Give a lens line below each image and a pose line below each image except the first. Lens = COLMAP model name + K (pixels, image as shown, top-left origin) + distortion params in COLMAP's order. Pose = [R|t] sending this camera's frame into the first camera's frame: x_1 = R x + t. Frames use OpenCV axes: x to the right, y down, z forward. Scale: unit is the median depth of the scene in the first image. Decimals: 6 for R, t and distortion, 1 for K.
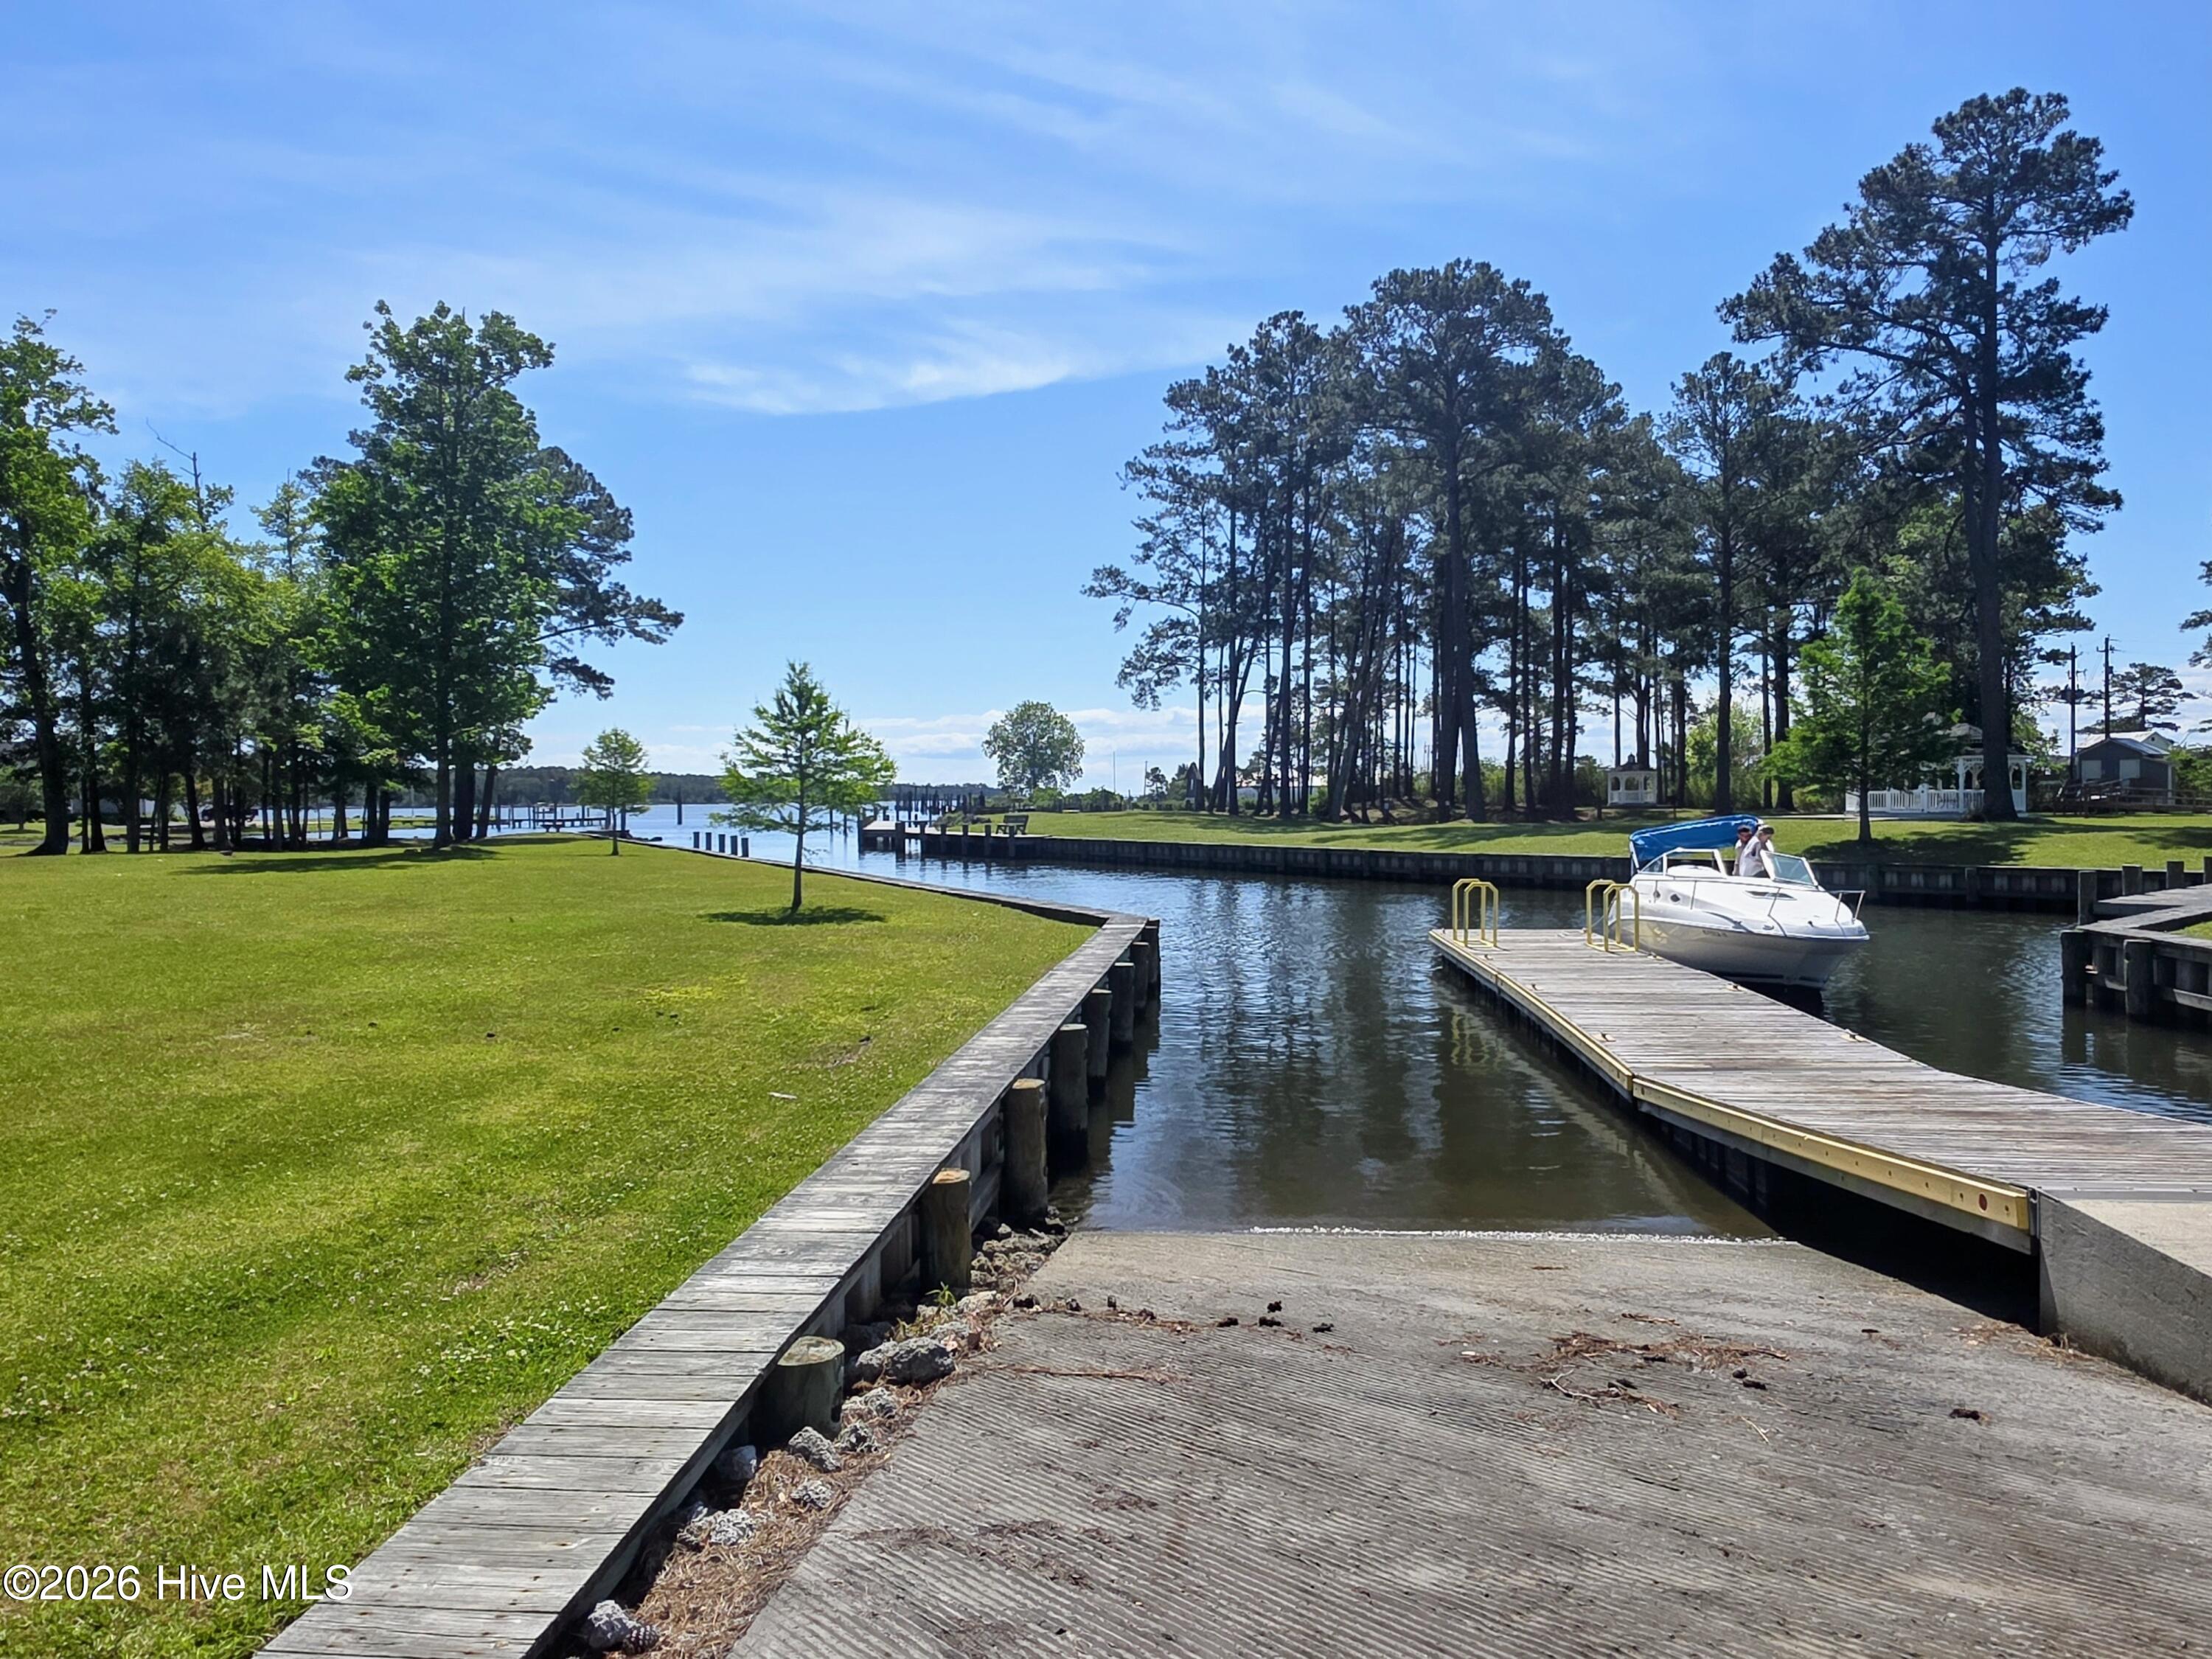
lens RADIAL K [[1488.9, 0, 1109.2], [0, 1488.9, 823.5], [0, 0, 1]] dist [0.023136, -0.020086]
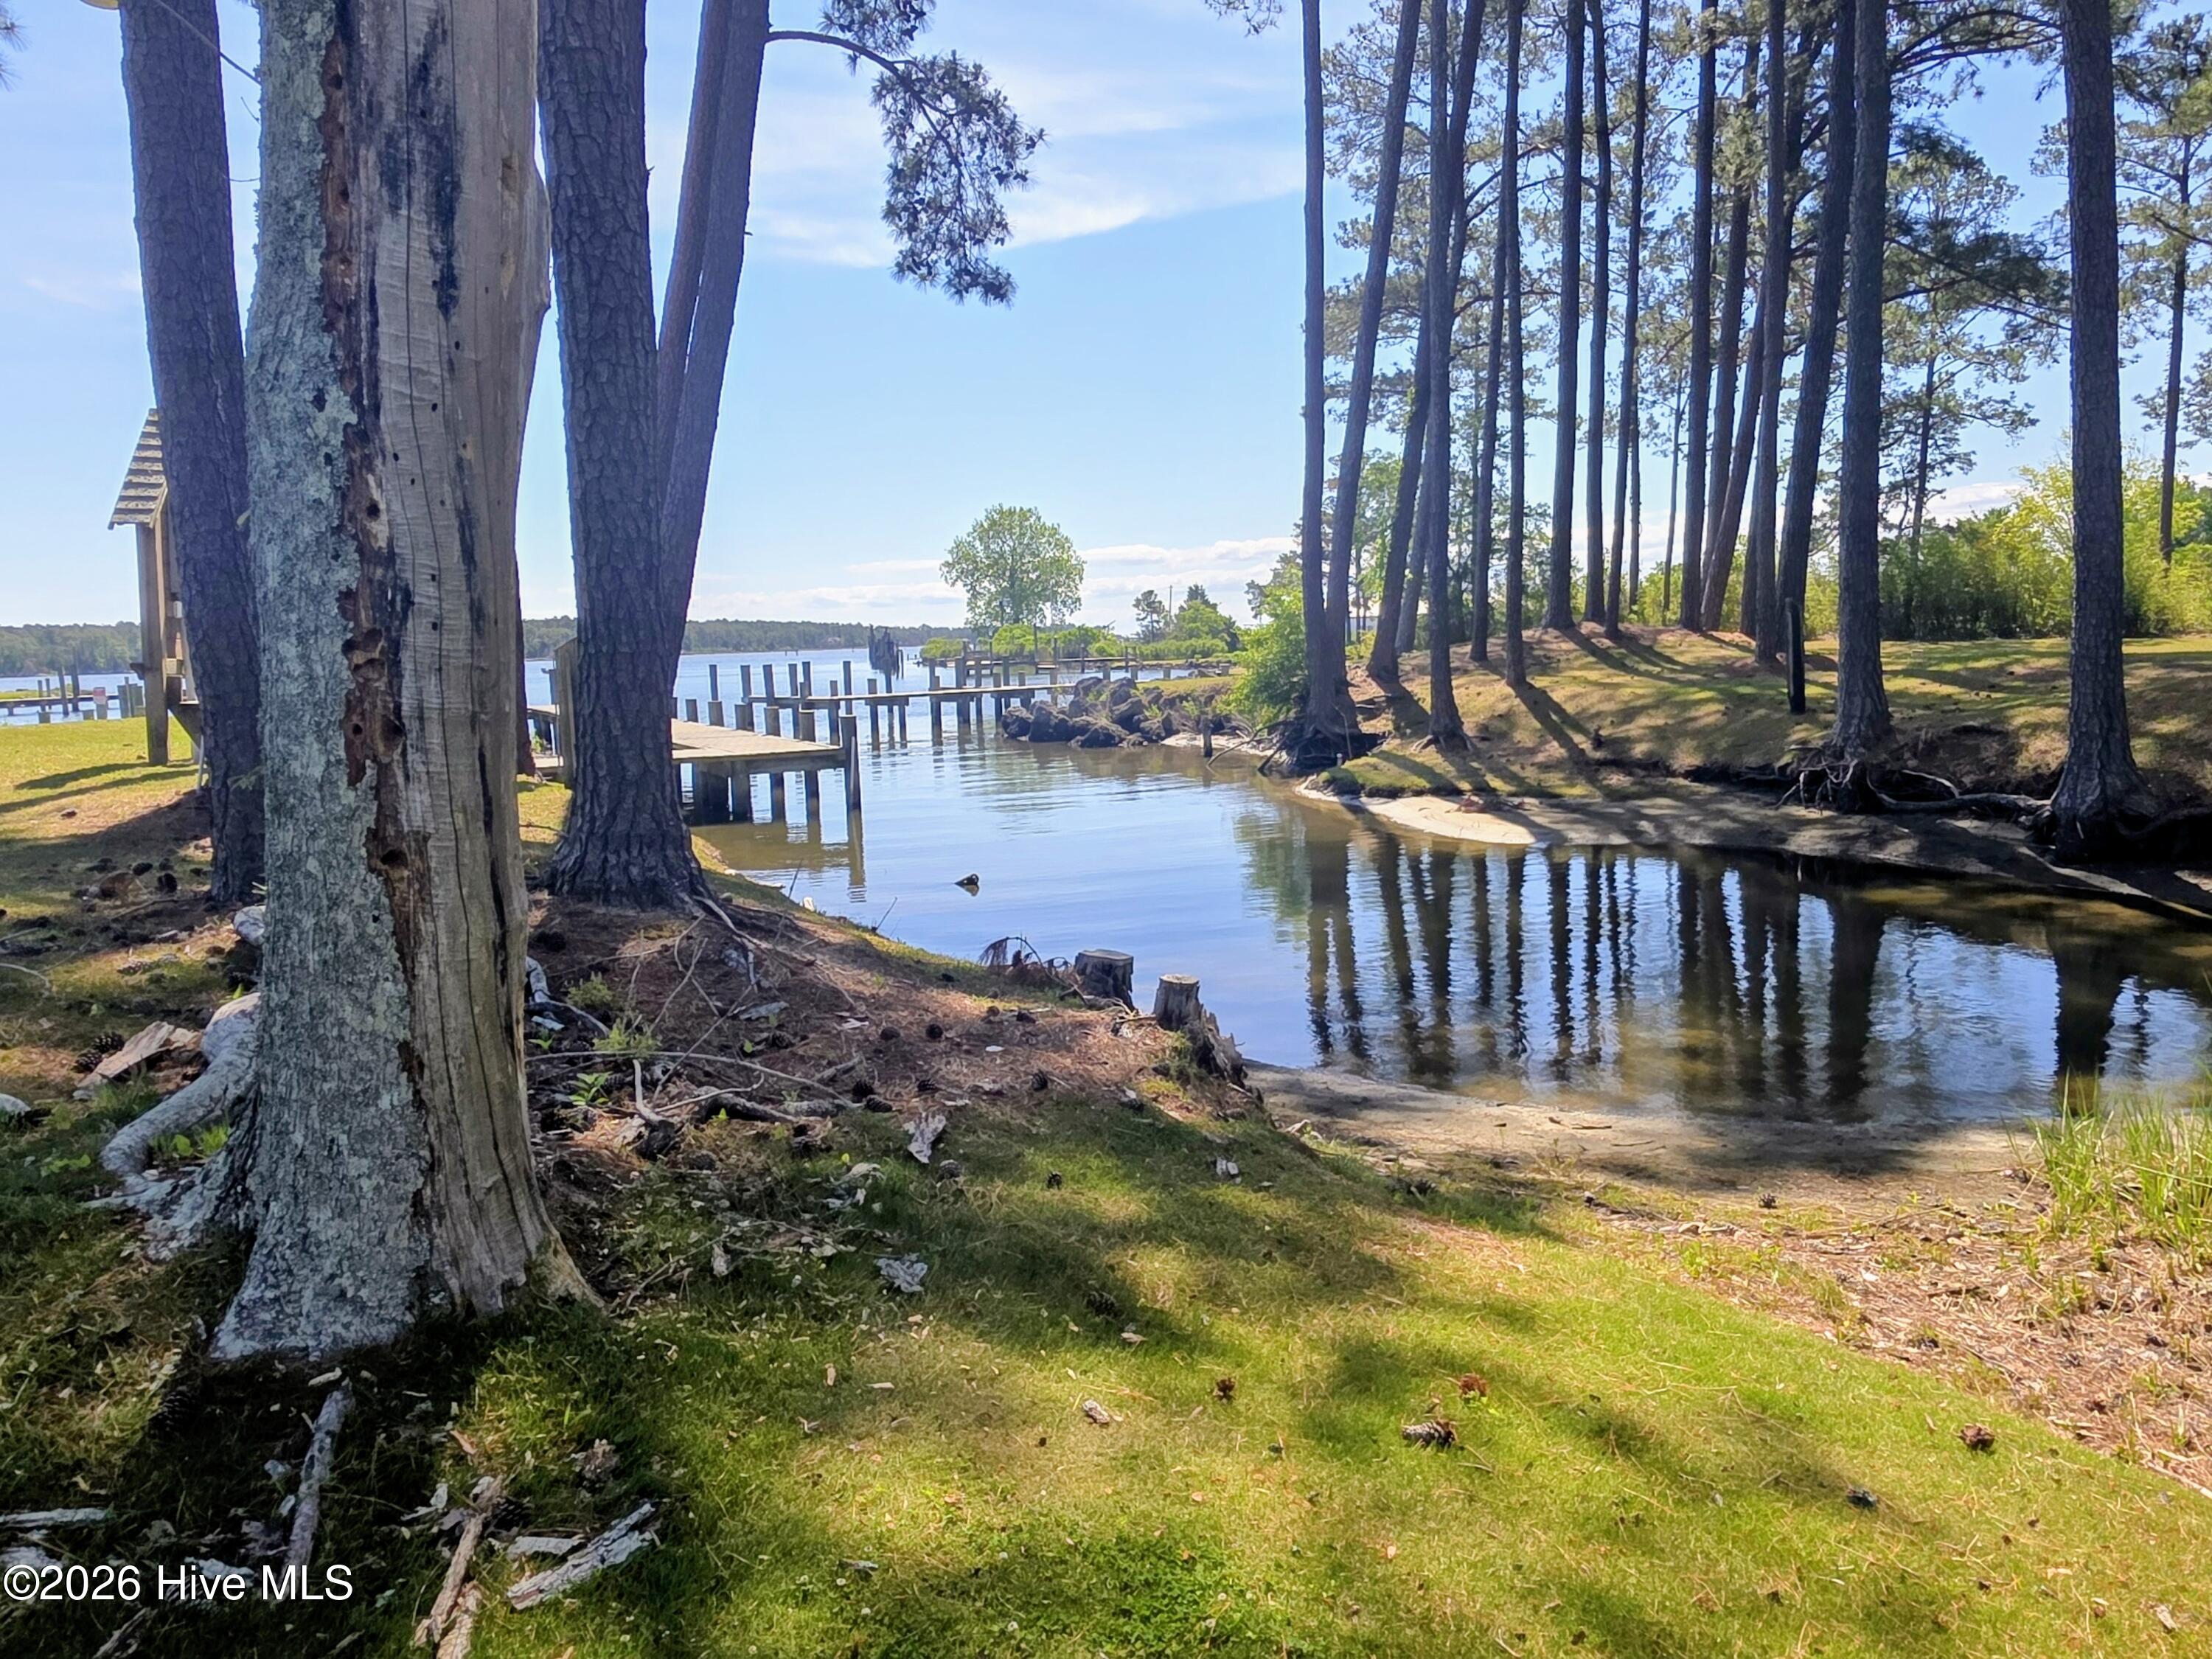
lens RADIAL K [[1488.9, 0, 1102.5], [0, 1488.9, 817.0], [0, 0, 1]] dist [0.023136, -0.020086]
pose [[0.996742, -0.012871, -0.079628, 0.203692], [0.020990, 0.994565, 0.101984, -0.020033], [0.077882, -0.103323, 0.991594, 1.131801]]
